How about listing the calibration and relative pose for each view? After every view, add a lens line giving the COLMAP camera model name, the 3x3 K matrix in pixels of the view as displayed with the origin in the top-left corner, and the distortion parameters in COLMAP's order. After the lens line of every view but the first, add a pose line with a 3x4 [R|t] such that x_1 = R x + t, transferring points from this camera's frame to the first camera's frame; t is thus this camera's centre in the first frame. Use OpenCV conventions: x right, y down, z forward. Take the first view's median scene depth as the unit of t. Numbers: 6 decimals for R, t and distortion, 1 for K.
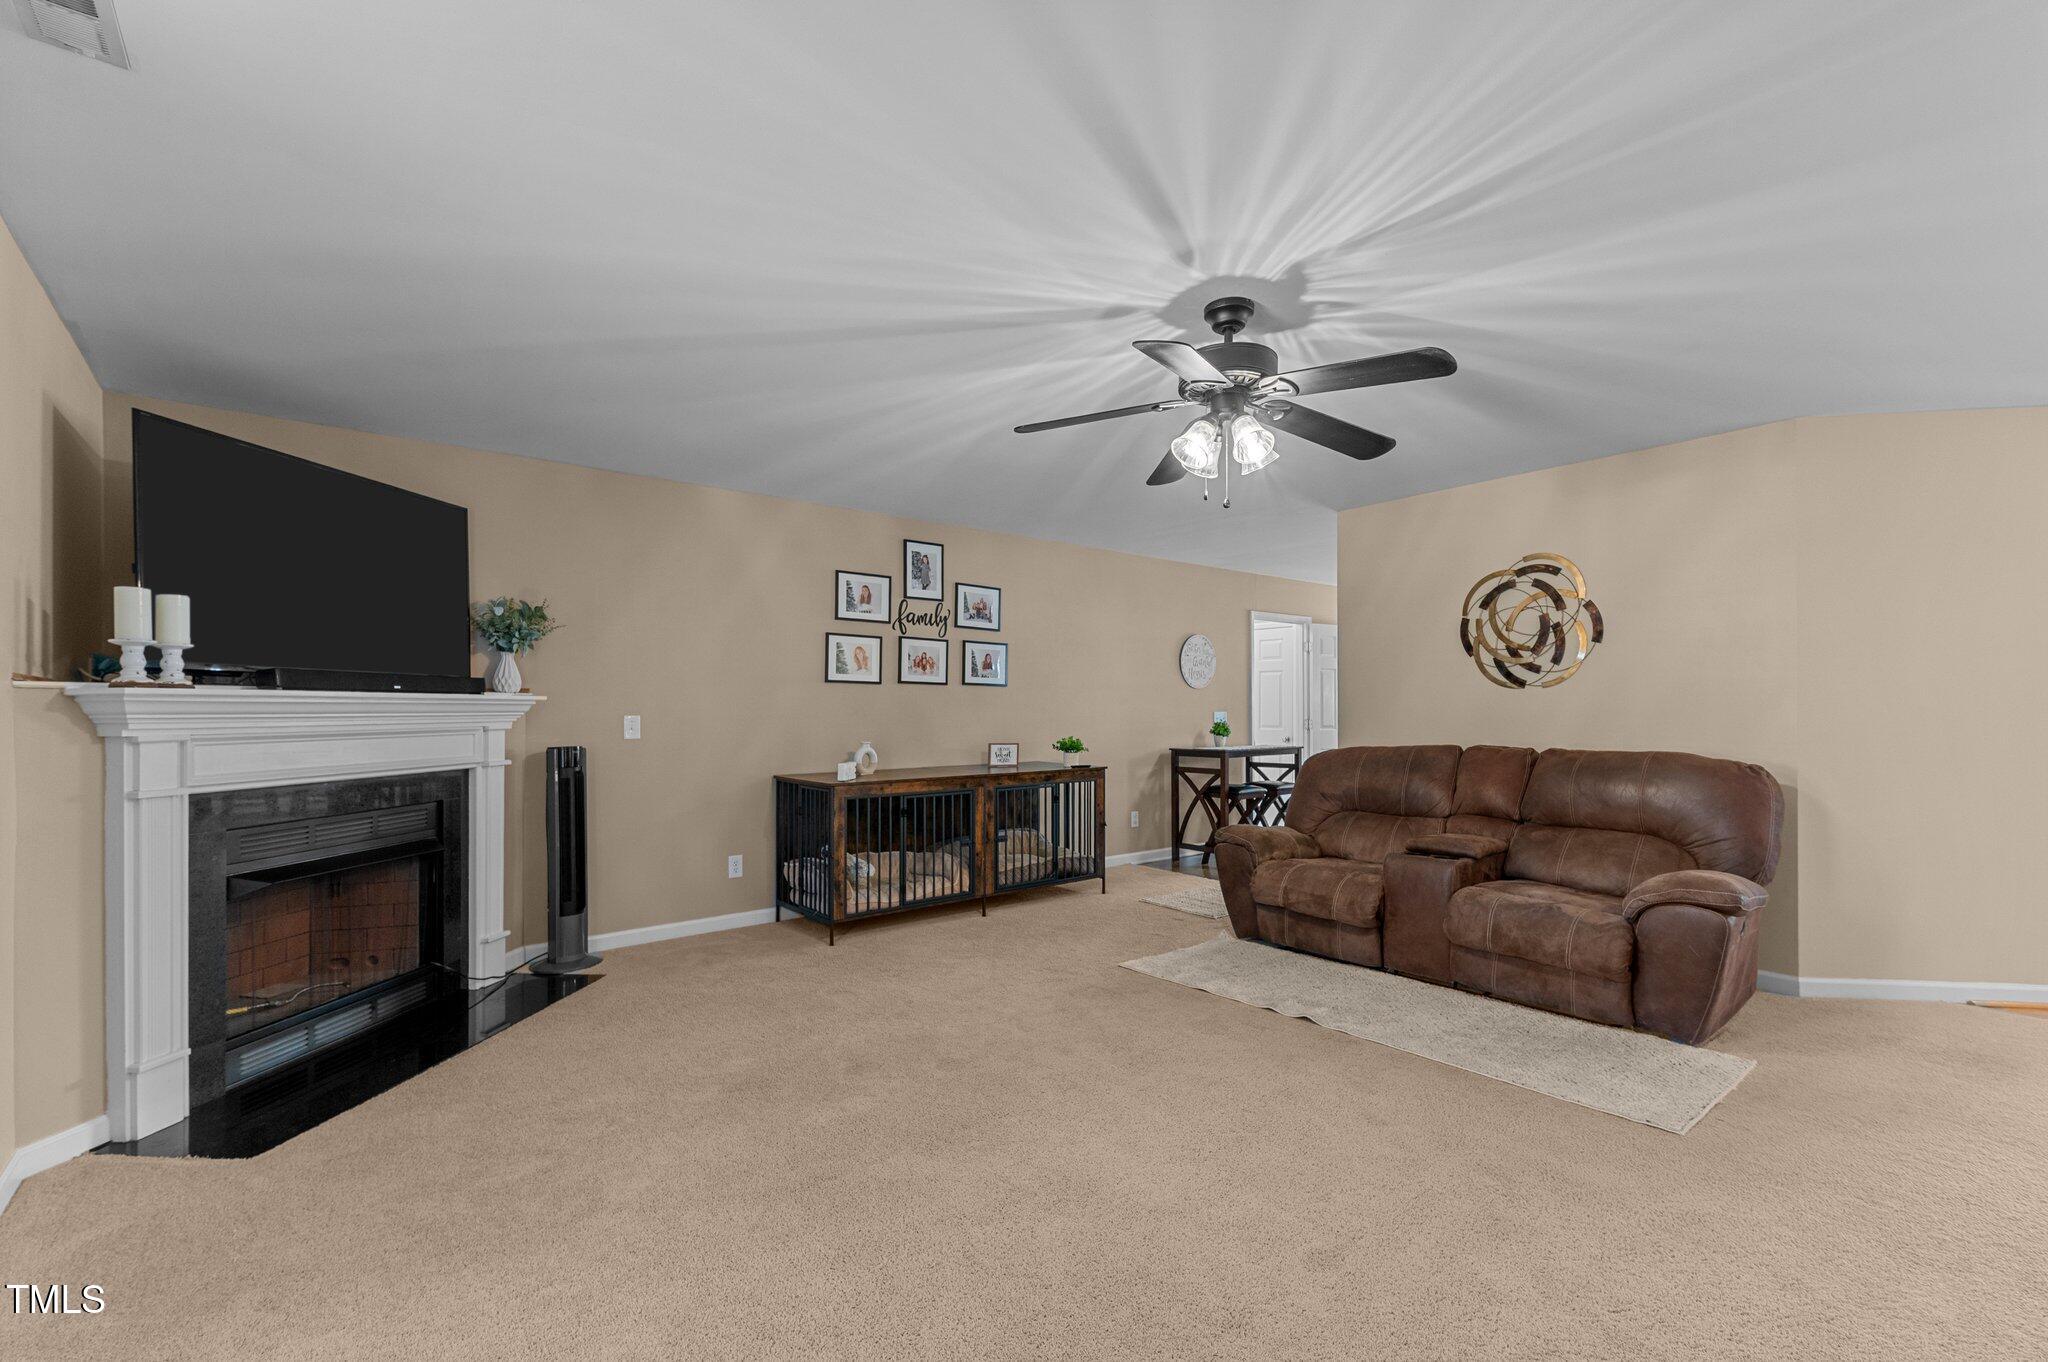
lens RADIAL K [[877.3, 0, 1028.4], [0, 877.3, 721.4], [0, 0, 1]] dist [0.024164, -0.001194]
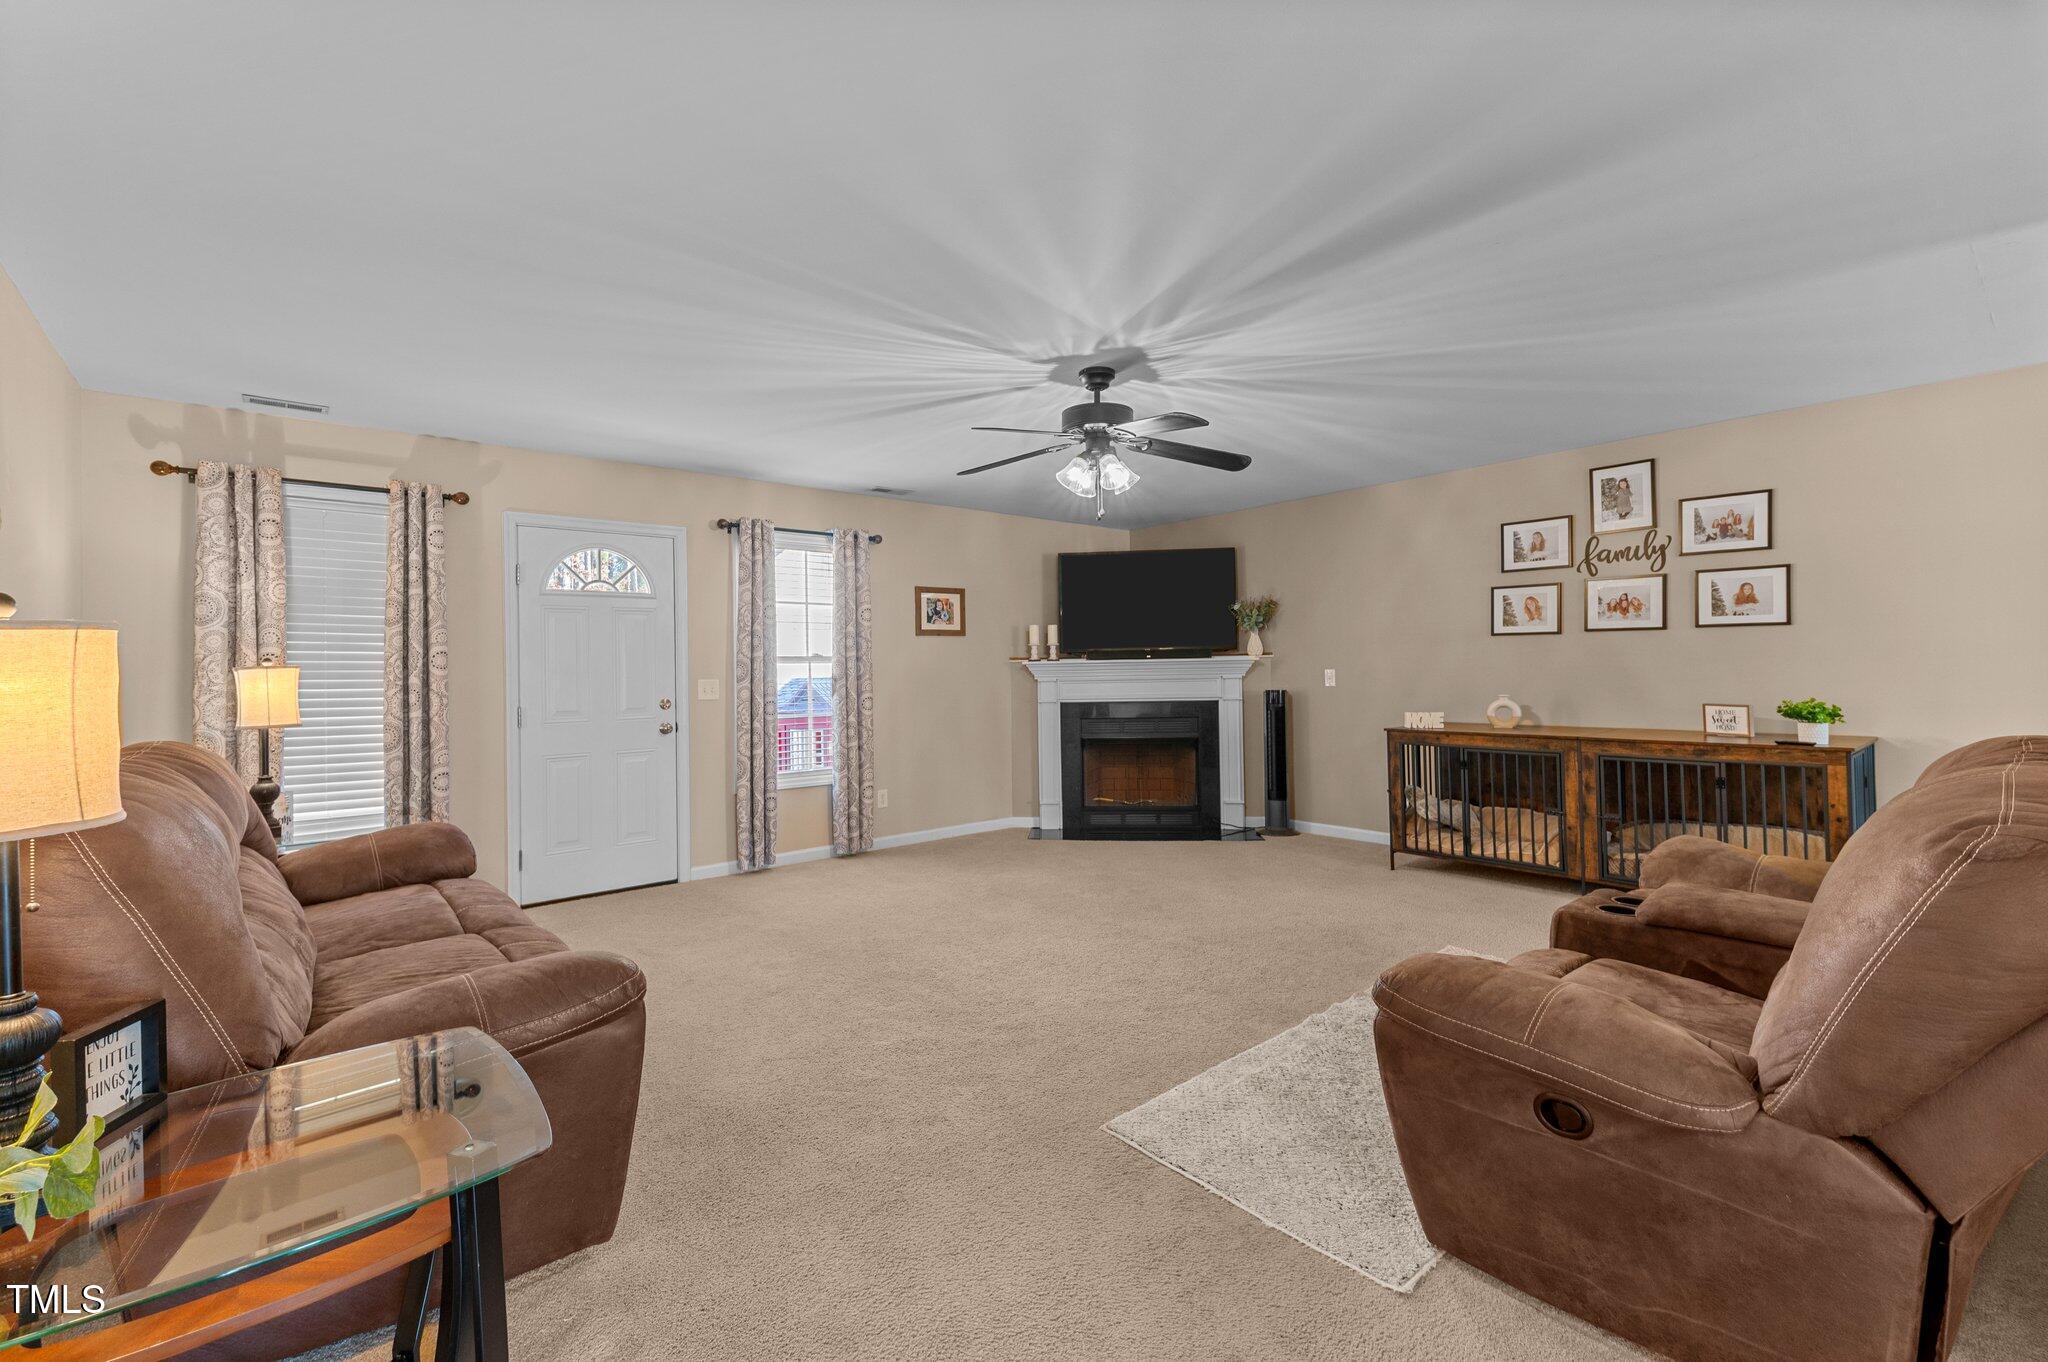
lens RADIAL K [[877.3, 0, 1019.8], [0, 877.3, 667.7], [0, 0, 1]] dist [0.024164, -0.001194]
pose [[0.013020, -0.002322, -0.999913, 0.796849], [0.001584, 0.999996, -0.002302, -0.005910], [0.999914, -0.001554, 0.013024, 0.436673]]
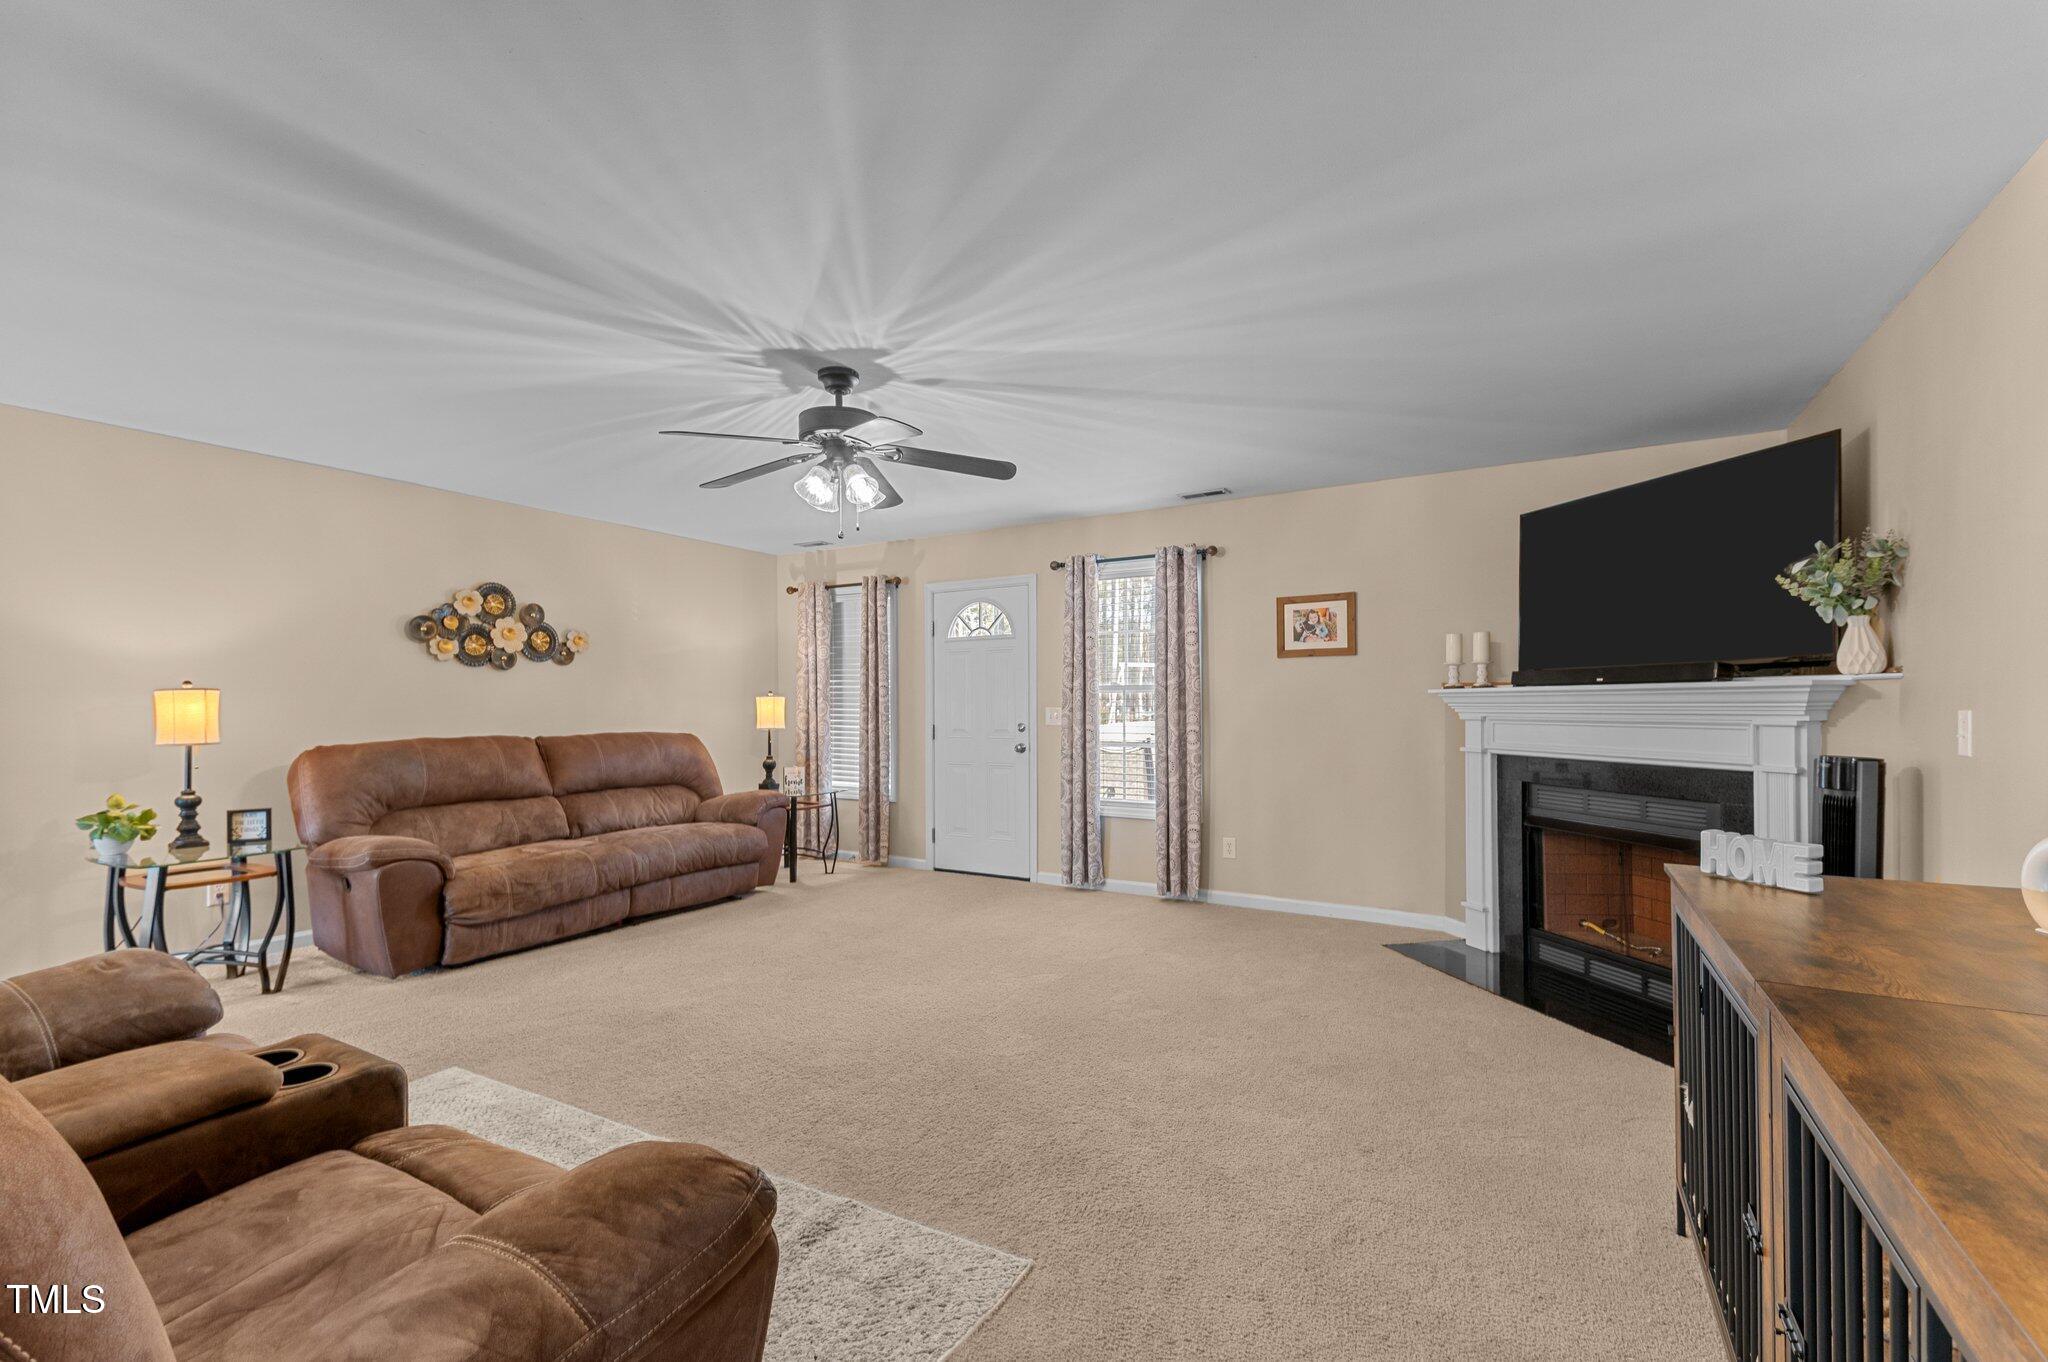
lens RADIAL K [[877.3, 0, 1037.9], [0, 877.3, 694.7], [0, 0, 1]] dist [0.024164, -0.001194]
pose [[-0.935180, 0.002536, -0.354163, 0.202634], [0.001006, 0.999989, 0.004505, -0.016343], [0.354171, 0.003857, -0.935173, 1.129572]]
